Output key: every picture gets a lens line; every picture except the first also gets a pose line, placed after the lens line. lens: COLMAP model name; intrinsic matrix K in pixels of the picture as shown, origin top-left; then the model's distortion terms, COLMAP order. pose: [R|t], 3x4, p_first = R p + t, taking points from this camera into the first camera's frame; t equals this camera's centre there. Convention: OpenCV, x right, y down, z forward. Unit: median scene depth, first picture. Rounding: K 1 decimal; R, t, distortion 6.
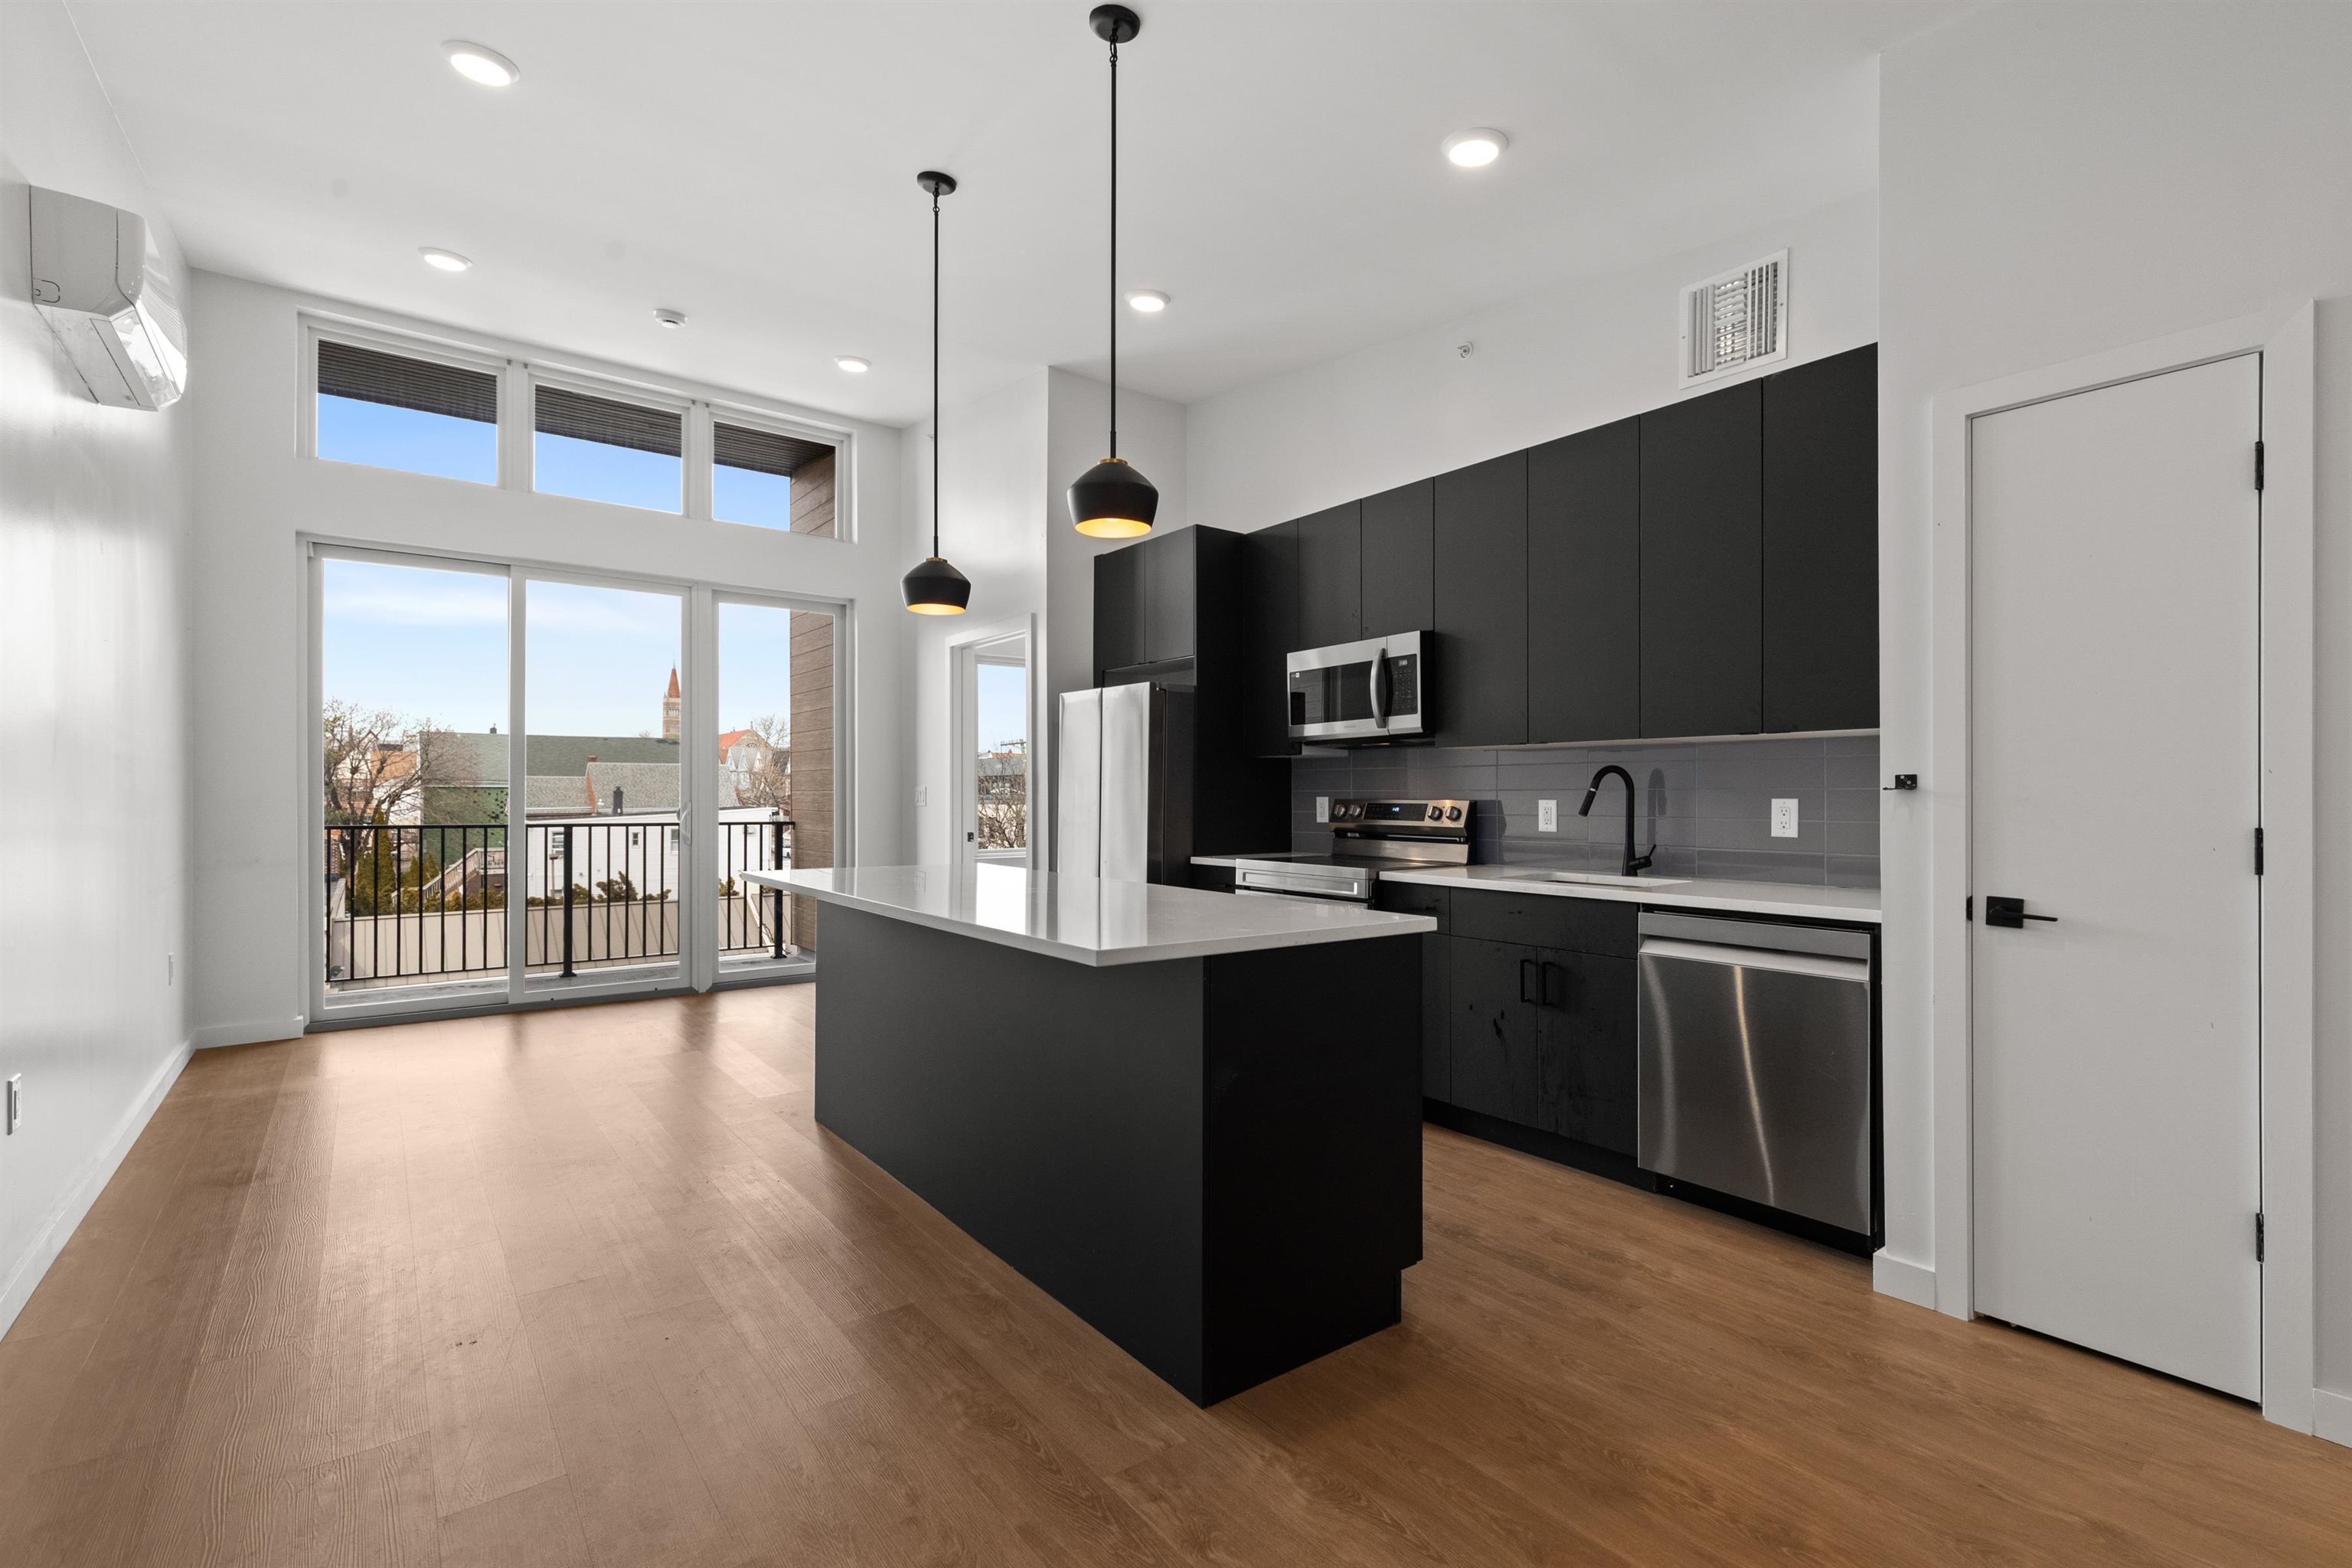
lens RADIAL K [[1066.1, 0, 1184.8], [0, 1066.1, 790.6], [0, 0, 1]] dist [0.008886, -0.000885]
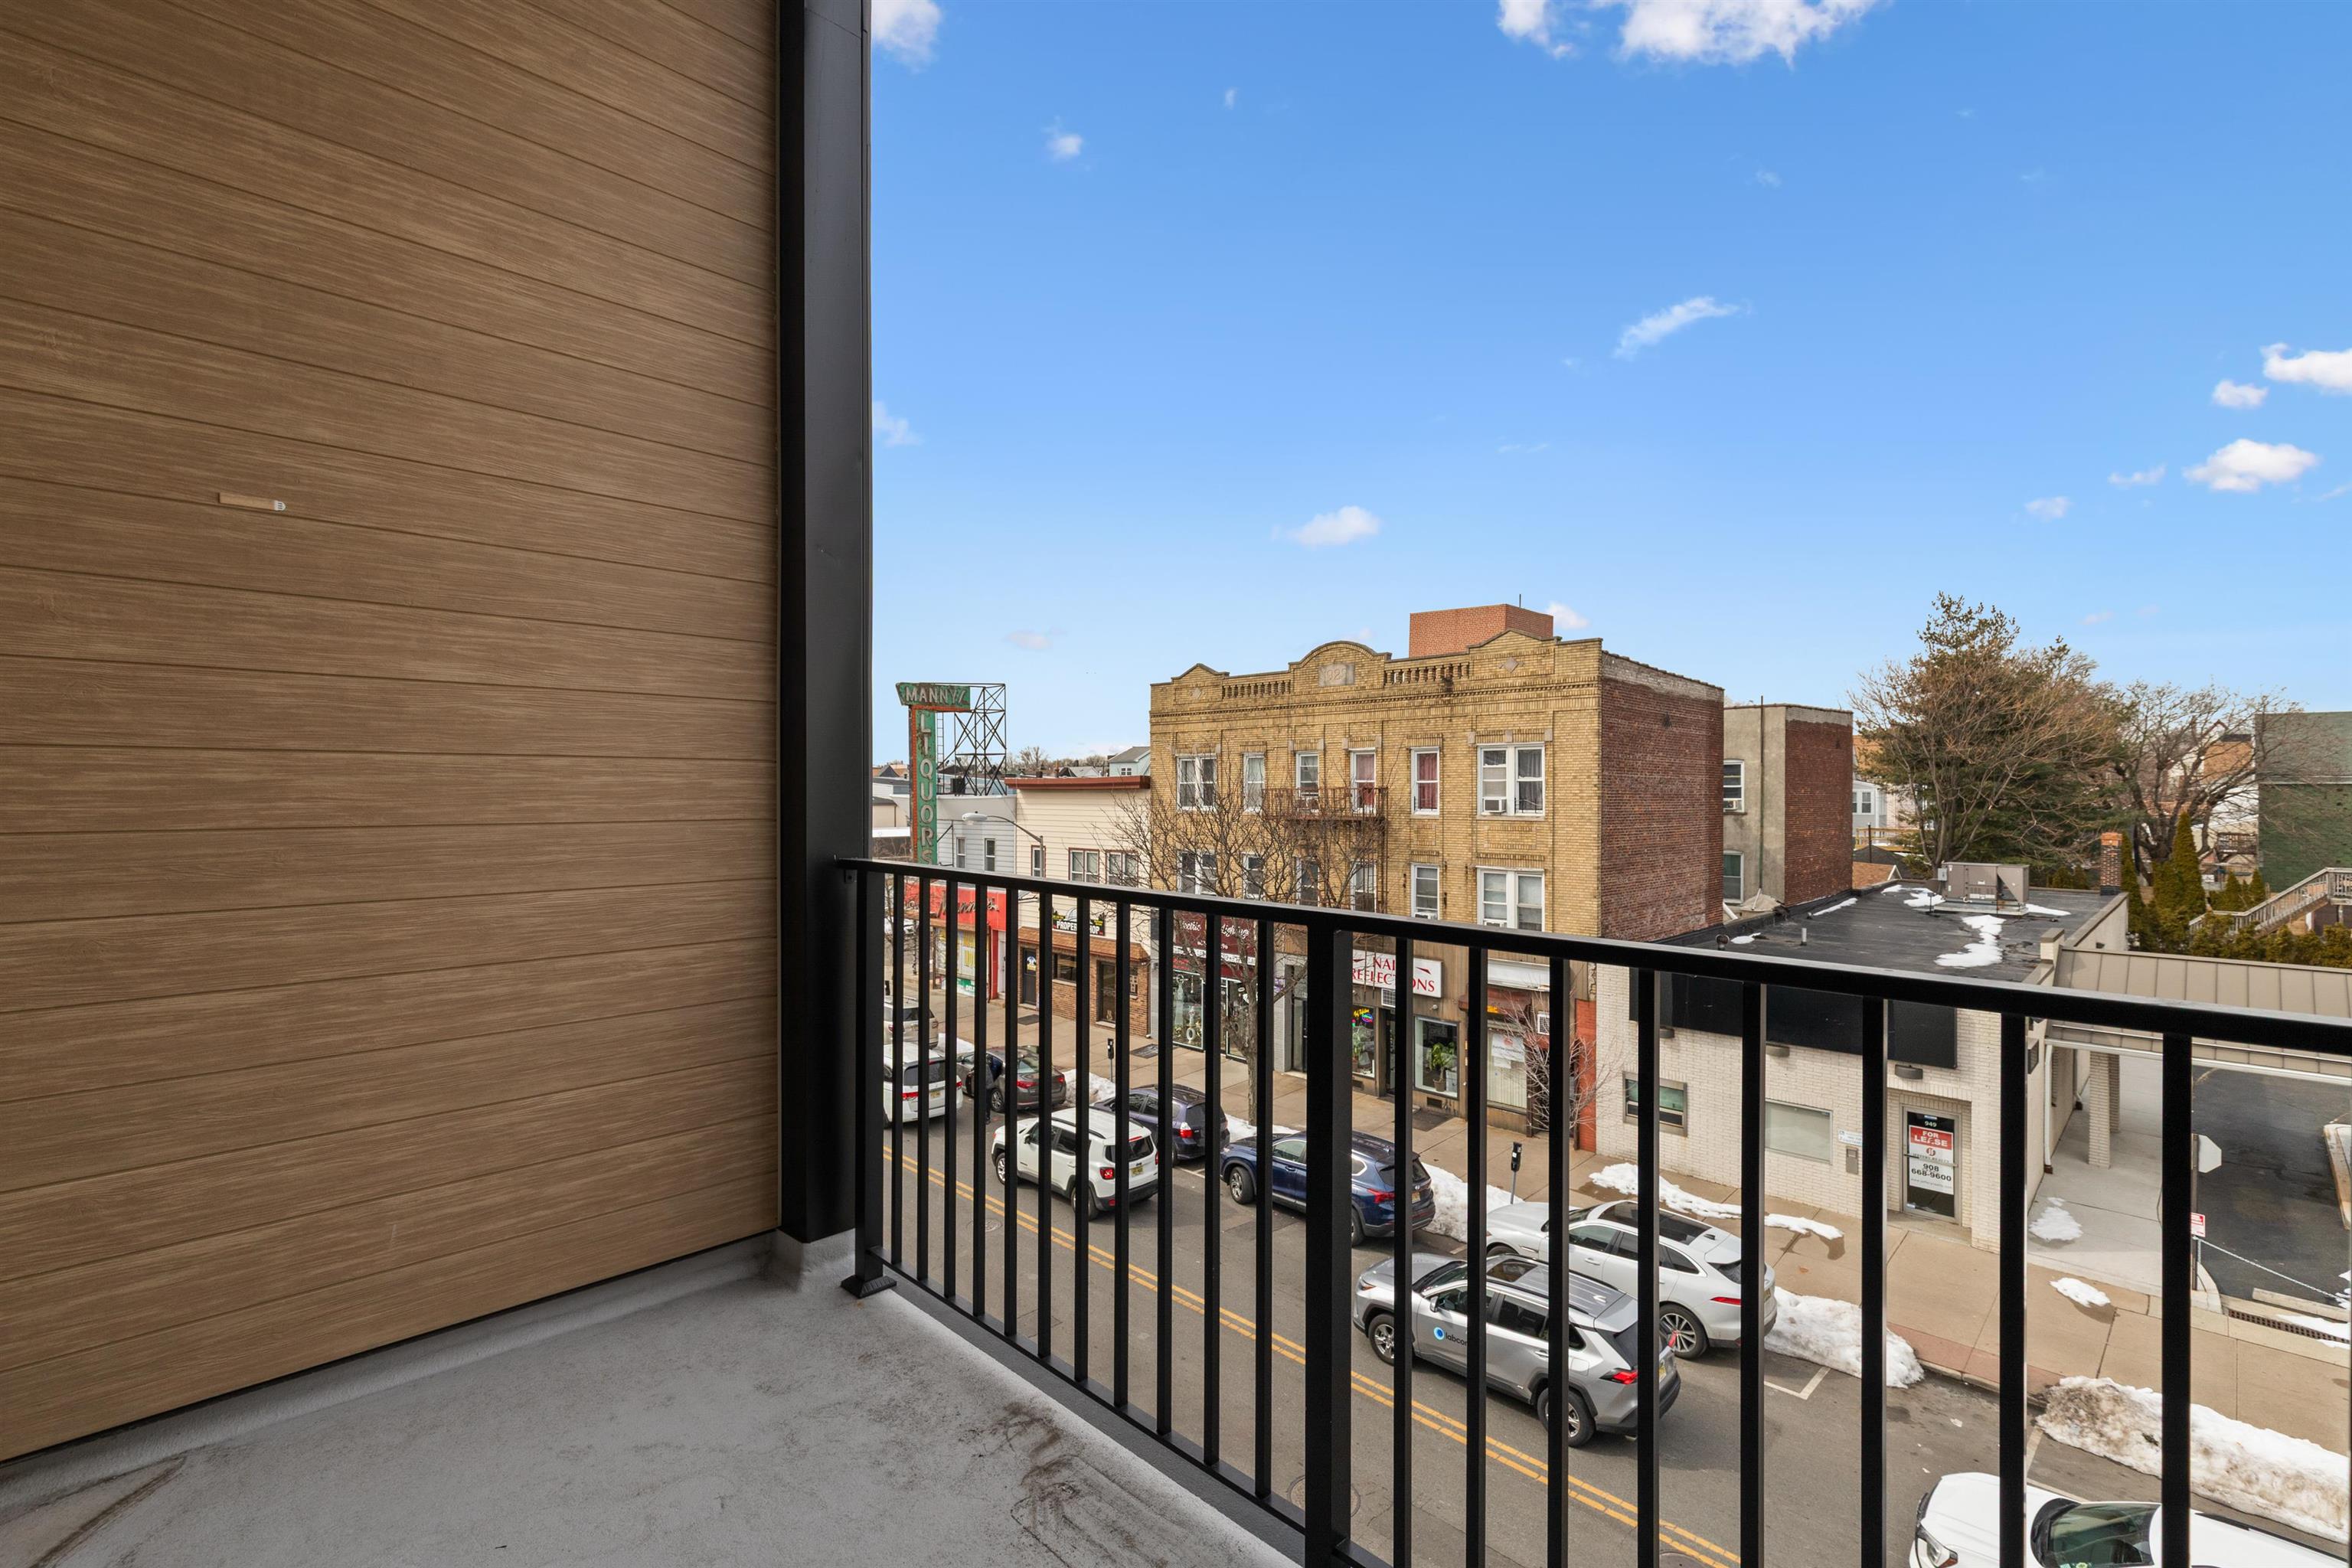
lens RADIAL K [[1066.1, 0, 1186.1], [0, 1066.1, 788.9], [0, 0, 1]] dist [0.008886, -0.000885]
pose [[0.128331, -0.001009, -0.991731, -0.026089], [-0.000177, 0.999999, -0.001041, 0.001248], [0.991731, 0.000309, 0.128330, 0.115114]]
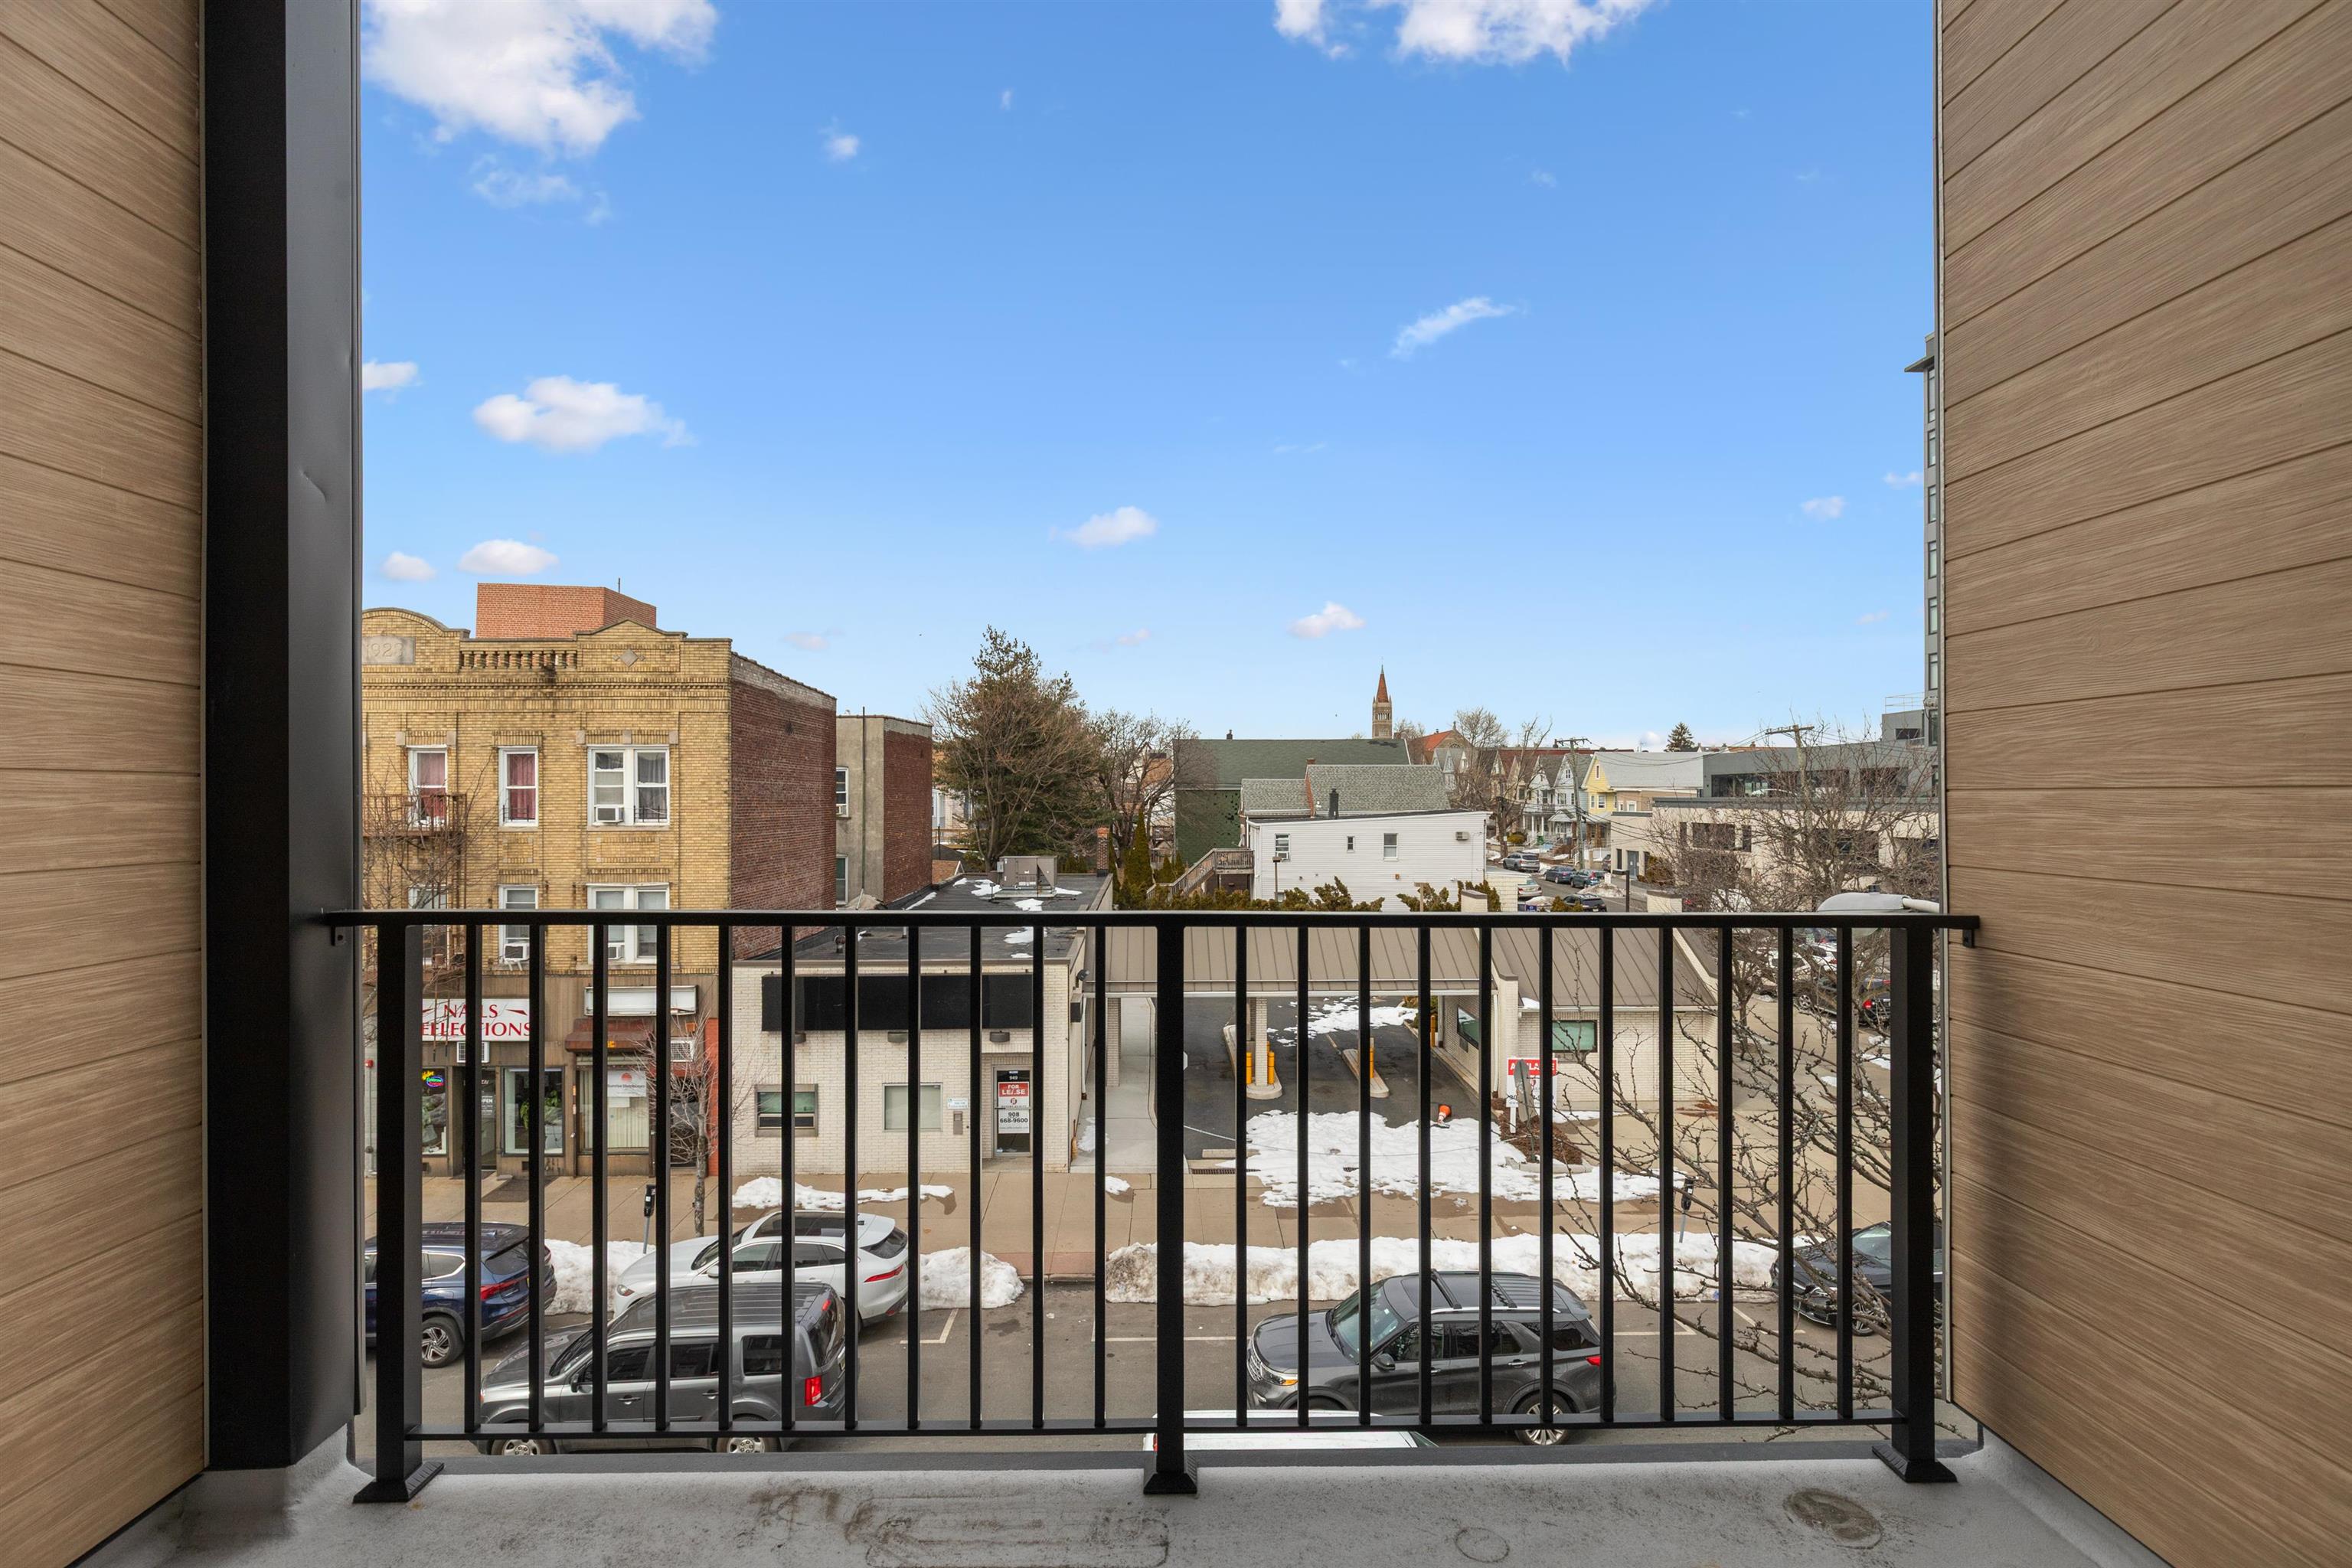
lens RADIAL K [[1128.9, 0, 1178.7], [0, 1128.9, 790.6], [0, 0, 1]] dist [0.002309, 0.000384]
pose [[0.811378, -0.003417, -0.584512, -0.037958], [0.002539, 0.999994, -0.002321, -0.000004], [0.584516, 0.000399, 0.811382, 0.071592]]
